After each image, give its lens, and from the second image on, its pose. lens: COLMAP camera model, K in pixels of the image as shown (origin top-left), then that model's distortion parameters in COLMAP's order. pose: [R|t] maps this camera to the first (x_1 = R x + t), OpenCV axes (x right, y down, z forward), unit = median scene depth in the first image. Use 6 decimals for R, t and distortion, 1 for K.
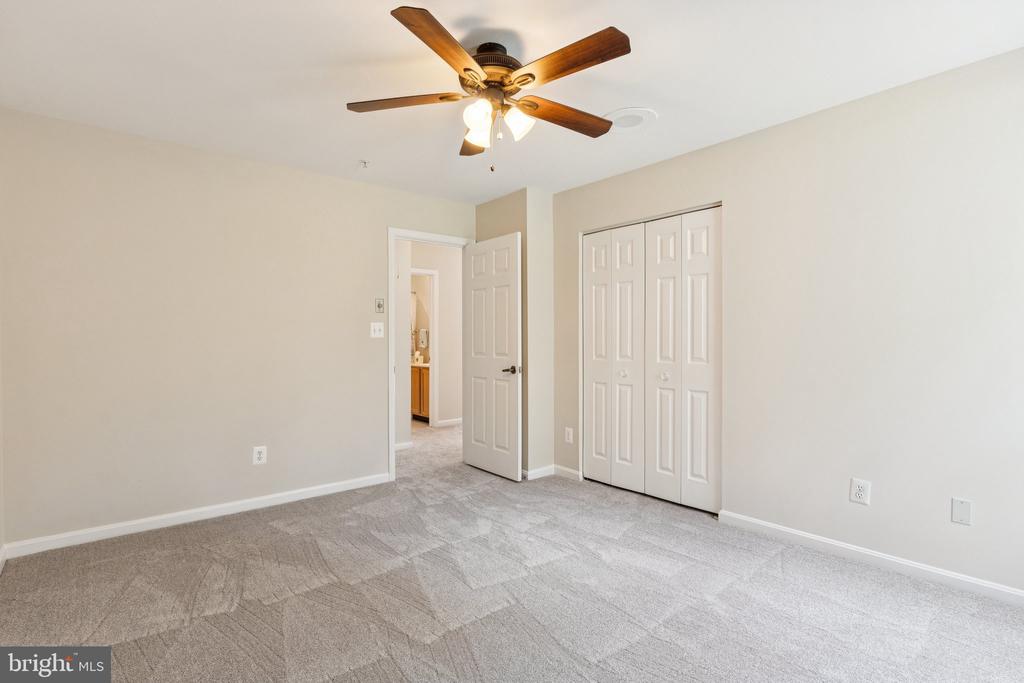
lens RADIAL K [[500.5, 0, 509.2], [0, 500.5, 340.4], [0, 0, 1]] dist [0.000927, 0.000185]
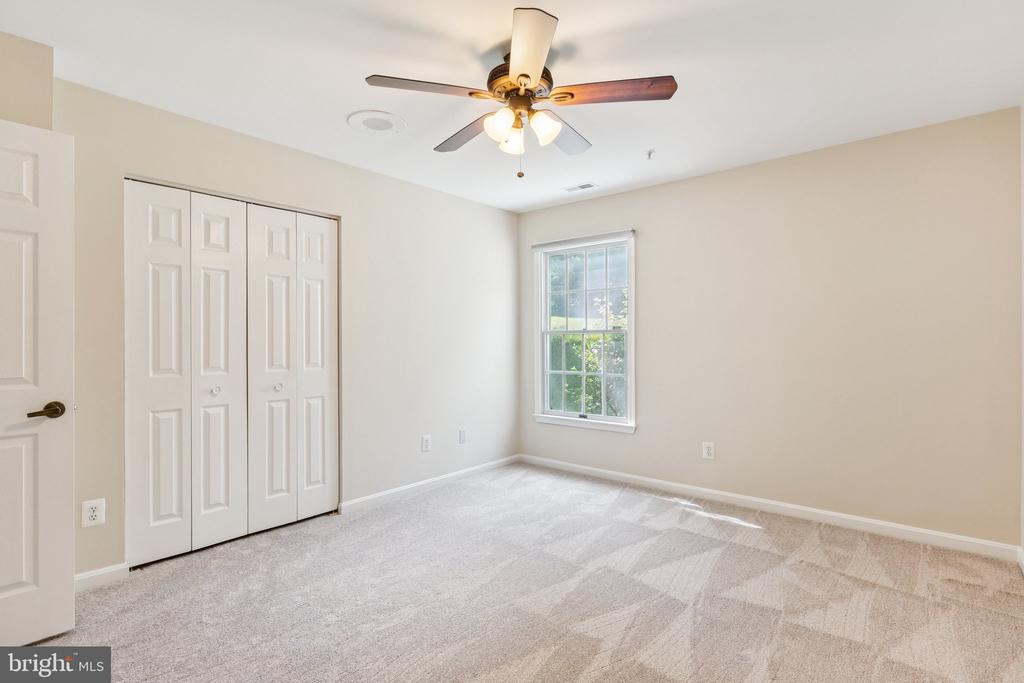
lens RADIAL K [[500.5, 0, 509.2], [0, 500.5, 340.4], [0, 0, 1]] dist [0.000927, 0.000185]
pose [[-0.153998, 0.003520, 0.988065, -0.643551], [0.009163, 0.999956, -0.002134, -0.005382], [-0.988029, 0.008725, -0.154023, 0.744573]]
